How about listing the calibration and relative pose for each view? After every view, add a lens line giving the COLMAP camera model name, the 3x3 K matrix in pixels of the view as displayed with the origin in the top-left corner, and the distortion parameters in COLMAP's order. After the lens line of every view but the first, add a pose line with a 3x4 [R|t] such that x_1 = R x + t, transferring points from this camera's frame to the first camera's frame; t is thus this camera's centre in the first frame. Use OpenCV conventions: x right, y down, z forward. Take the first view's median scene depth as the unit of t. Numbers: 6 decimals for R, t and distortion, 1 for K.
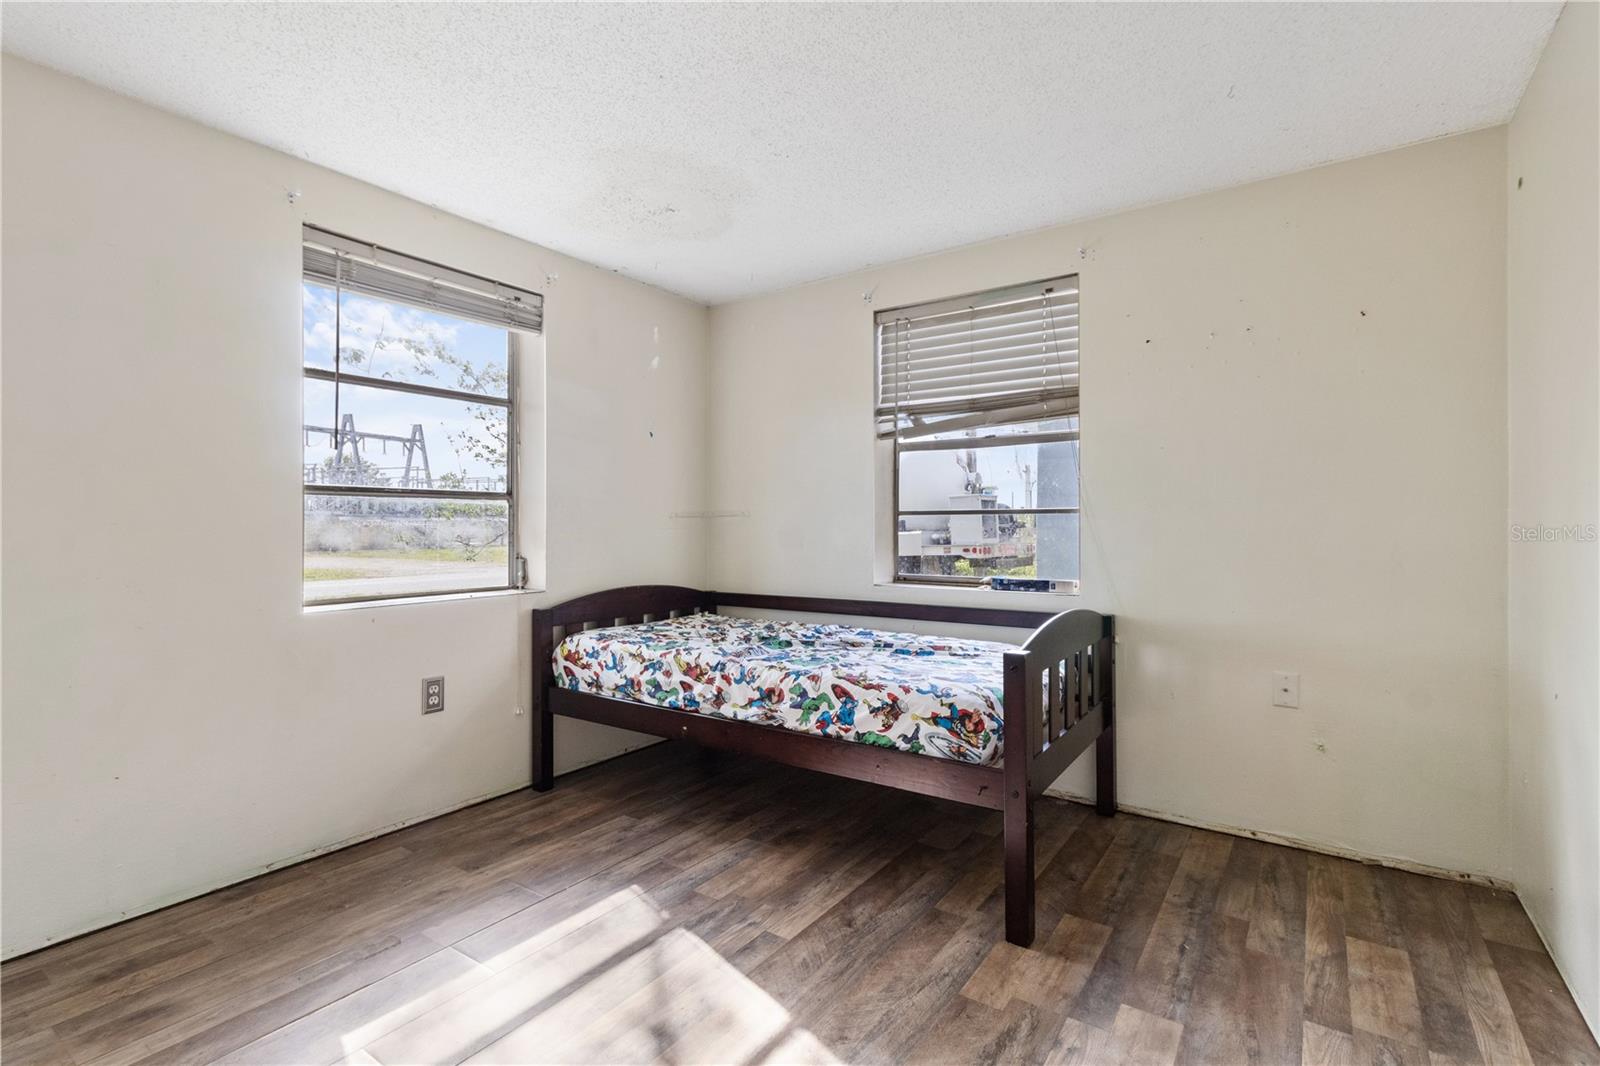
lens RADIAL K [[735.6, 0, 801.2], [0, 735.6, 526.6], [0, 0, 1]] dist [0.001623, -0.000432]
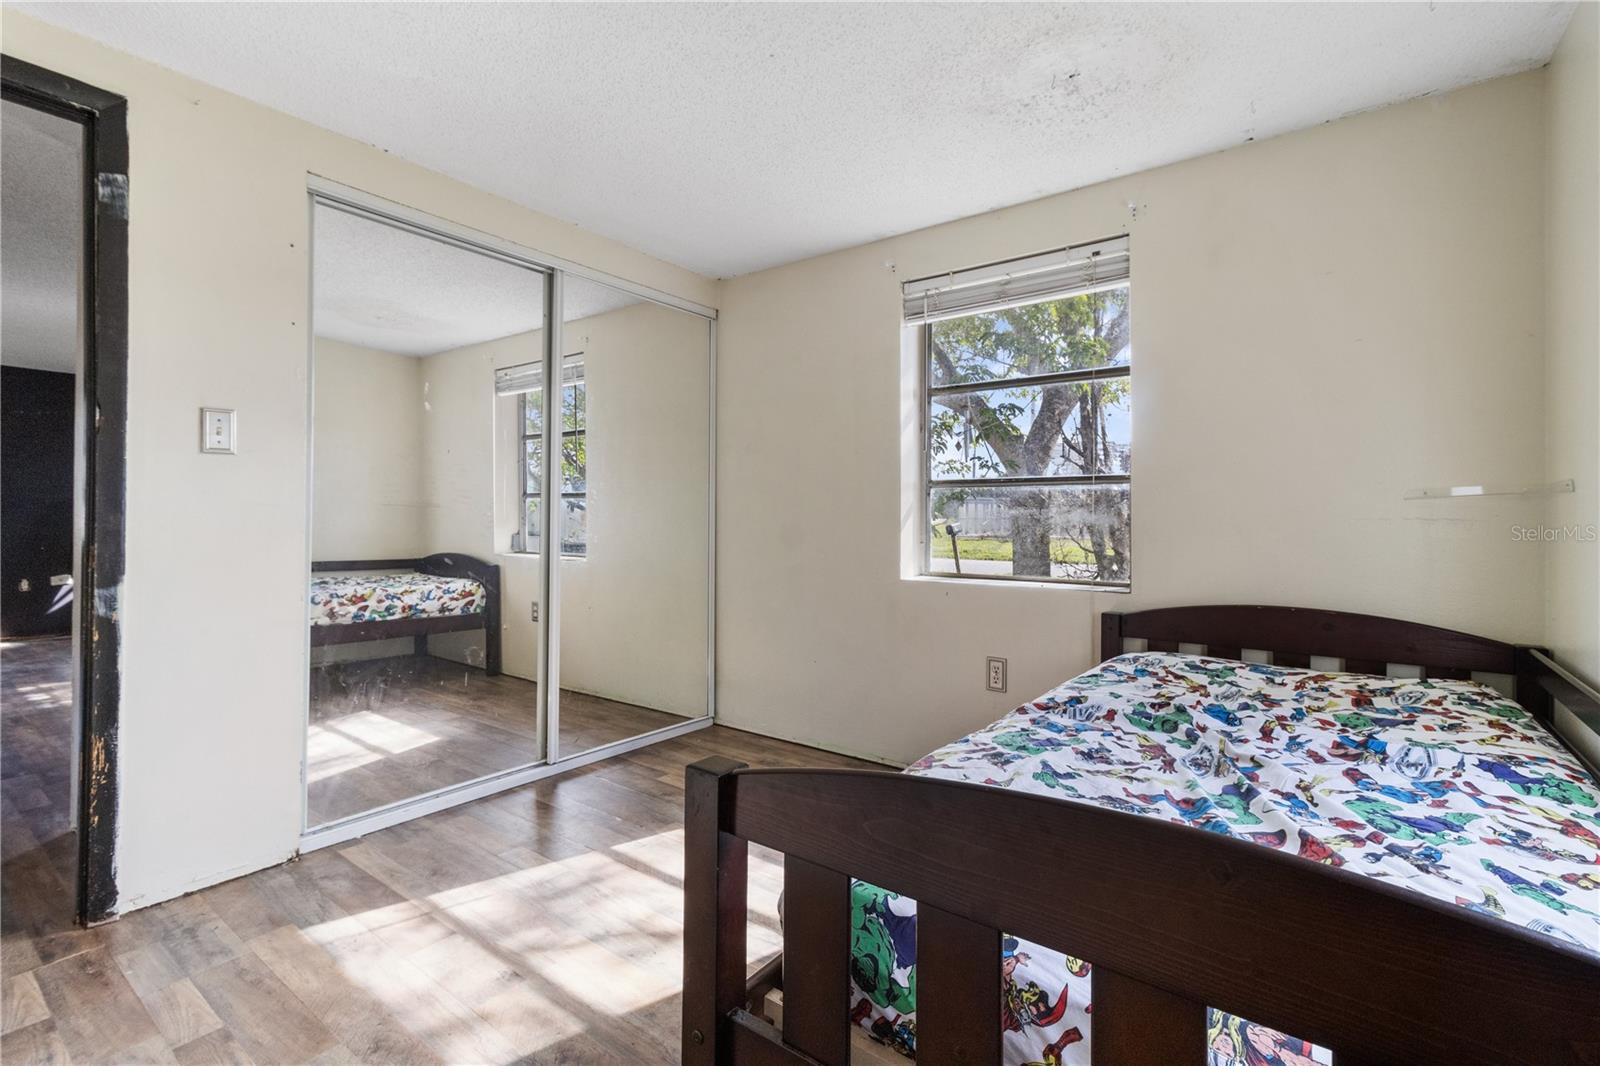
lens RADIAL K [[735.6, 0, 800.8], [0, 735.6, 526.1], [0, 0, 1]] dist [0.001623, -0.000432]
pose [[-0.029526, 0.013070, -0.999479, 0.495622], [0.000761, 0.999915, 0.013054, 0.000822], [0.999564, -0.000375, -0.029533, 0.673691]]
